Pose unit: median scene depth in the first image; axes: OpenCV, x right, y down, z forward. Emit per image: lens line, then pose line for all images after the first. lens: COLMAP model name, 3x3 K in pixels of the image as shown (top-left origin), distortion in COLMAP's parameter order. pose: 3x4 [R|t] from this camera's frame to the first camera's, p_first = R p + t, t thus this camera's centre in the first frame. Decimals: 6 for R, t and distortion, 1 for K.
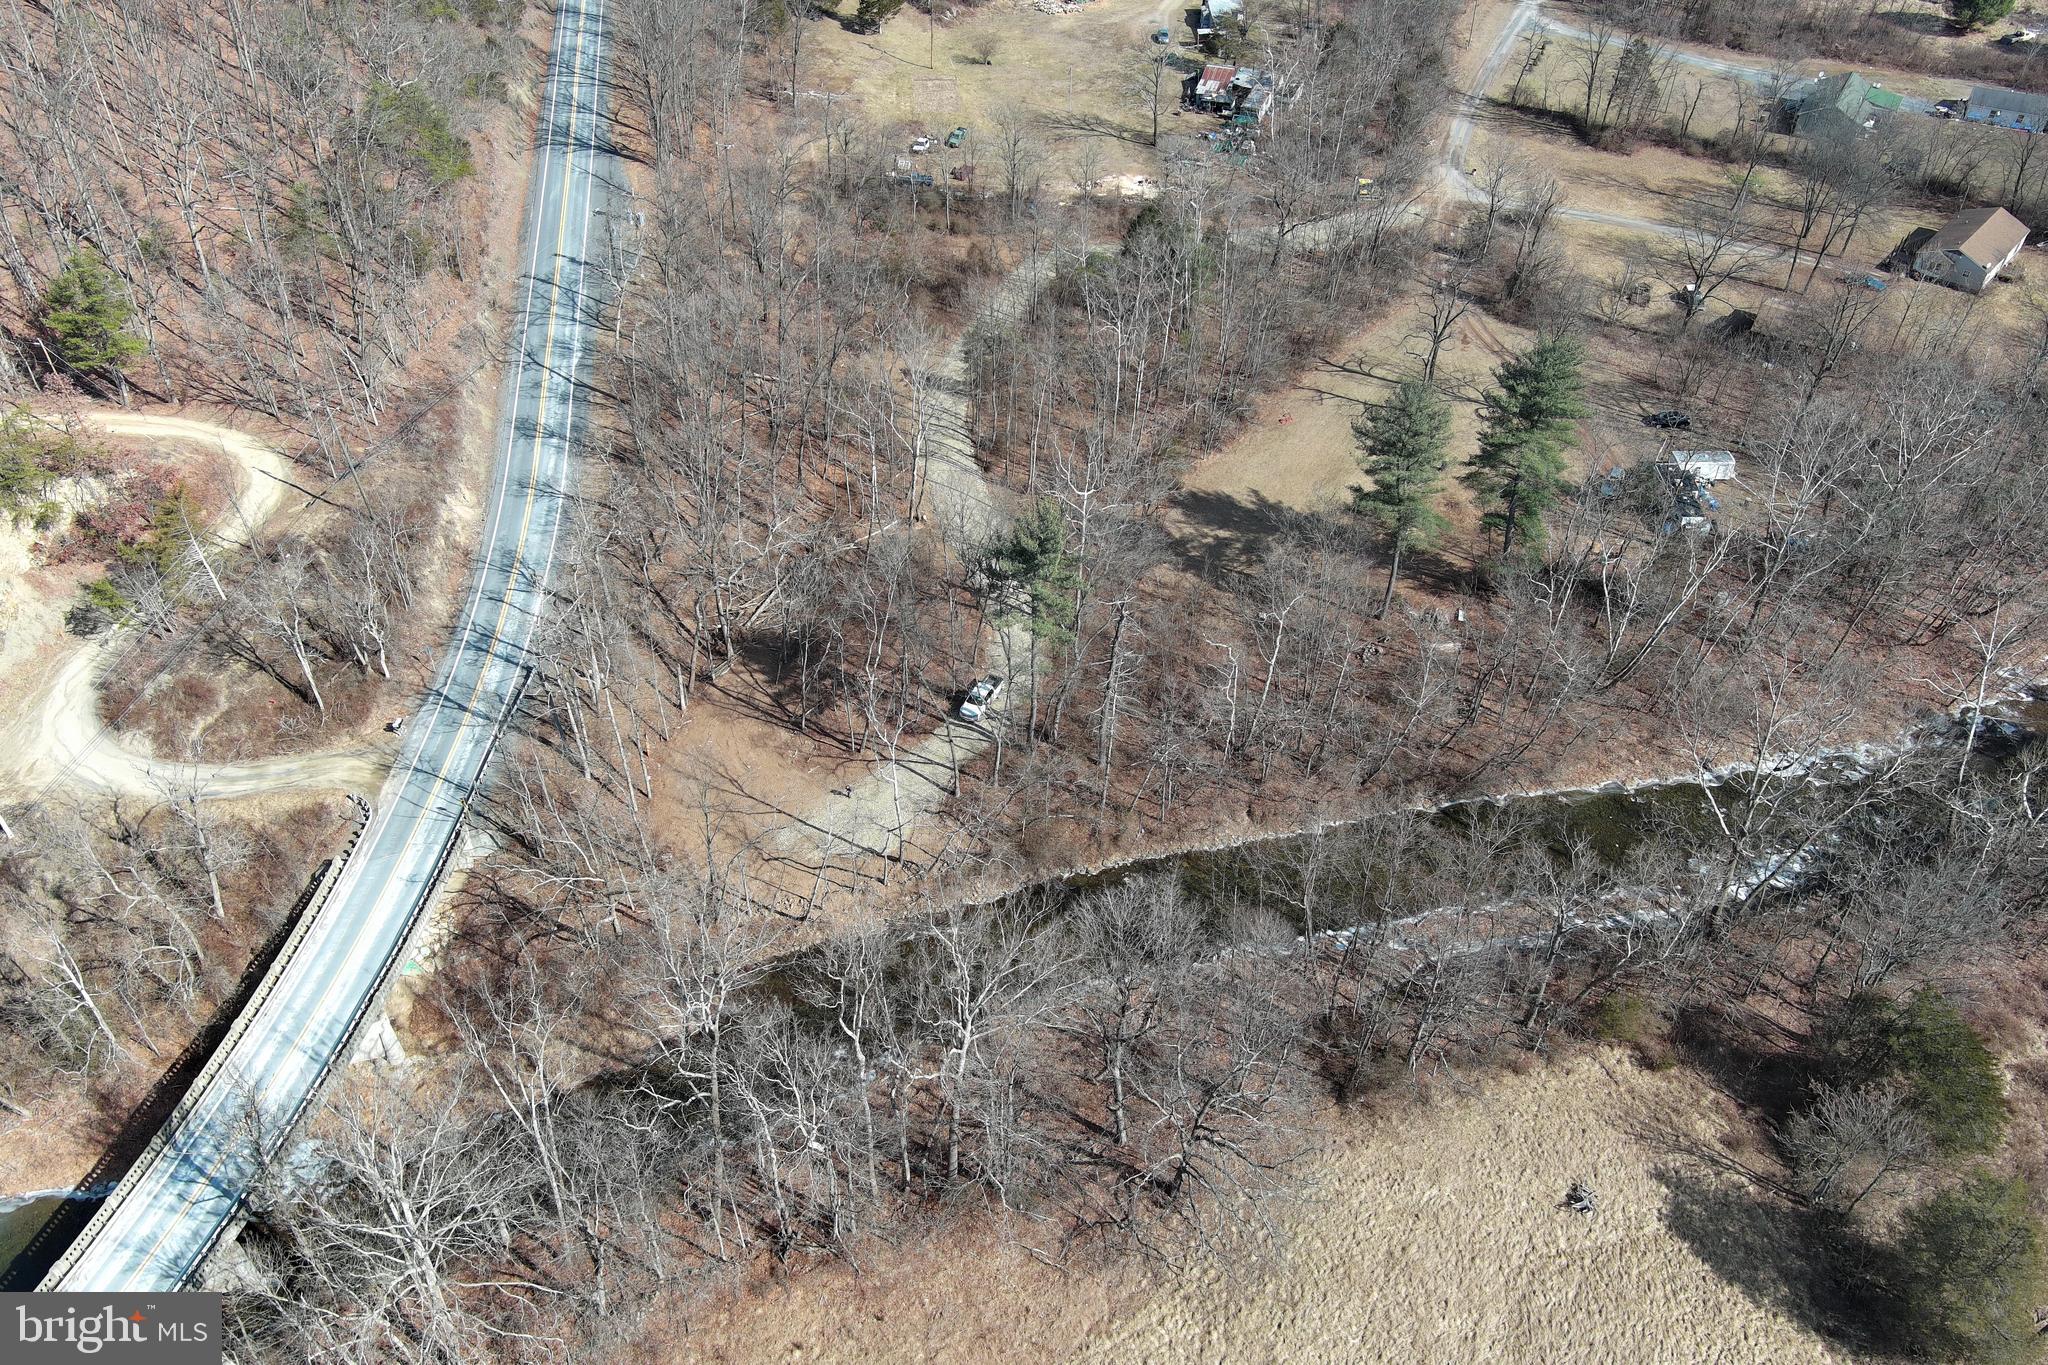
lens RADIAL K [[1584.0, 0, 1017.5], [0, 1584.0, 678.2], [0, 0, 1]] dist [0.025288, -0.019991]
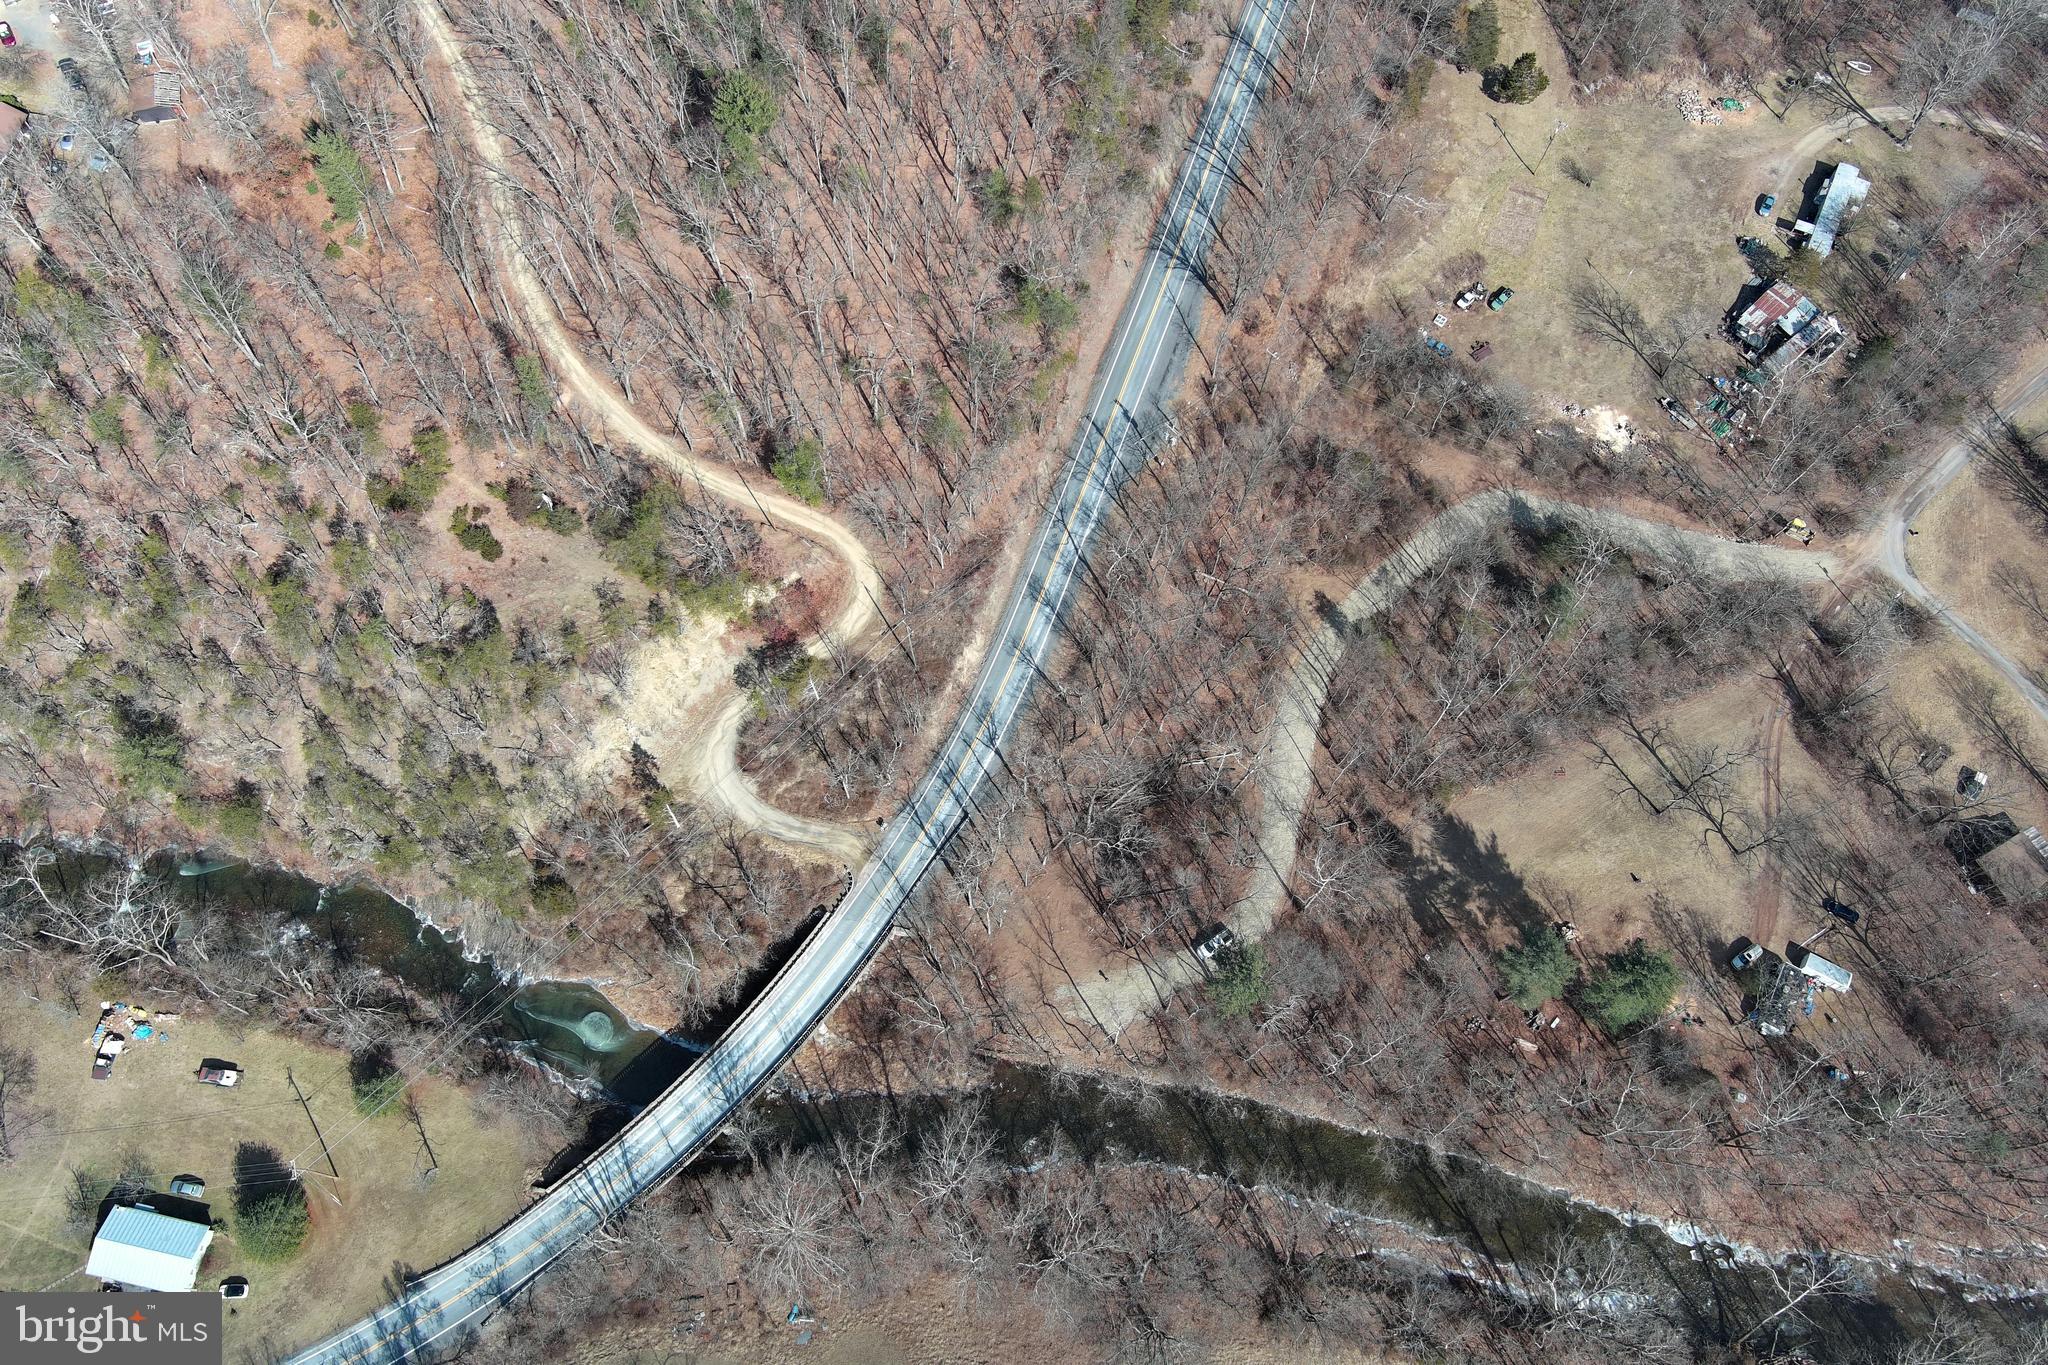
lens RADIAL K [[1584.0, 0, 1026.7], [0, 1584.0, 678.7], [0, 0, 1]] dist [0.025288, -0.019991]
pose [[0.879708, 0.443157, -0.172412, -0.032713], [-0.333598, 0.833546, 0.440357, -0.811635], [0.338860, -0.329870, 0.881113, -0.344186]]
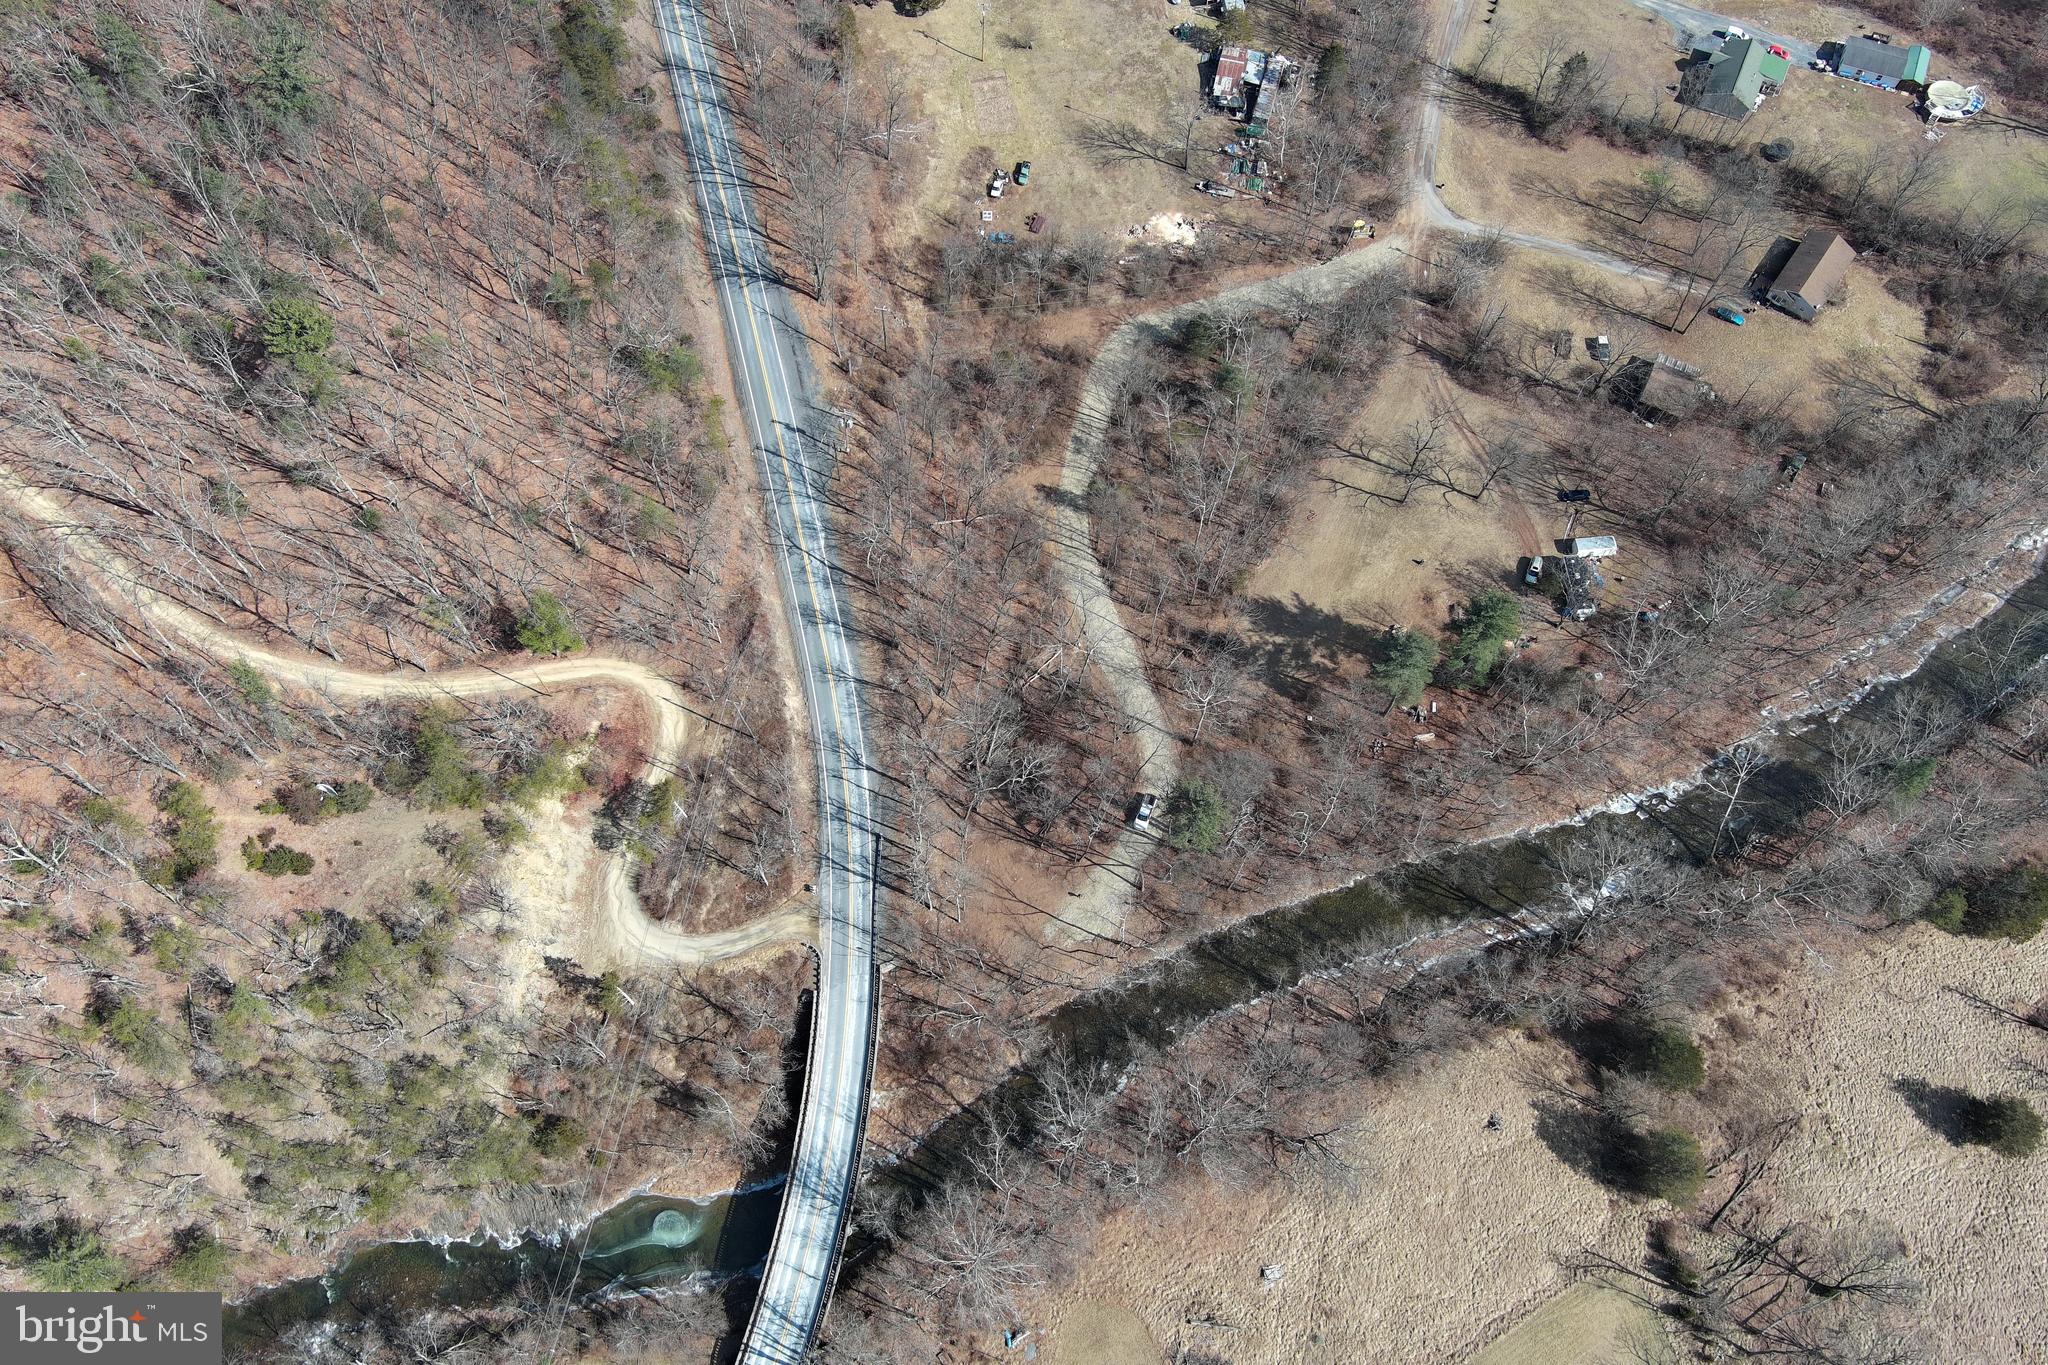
lens RADIAL K [[1584.0, 0, 1019.8], [0, 1584.0, 677.9], [0, 0, 1]] dist [0.025288, -0.019991]
pose [[0.995294, -0.087263, 0.042119, -0.203631], [0.064095, 0.918907, 0.389232, -0.740608], [-0.072669, -0.384701, 0.920176, -0.429020]]
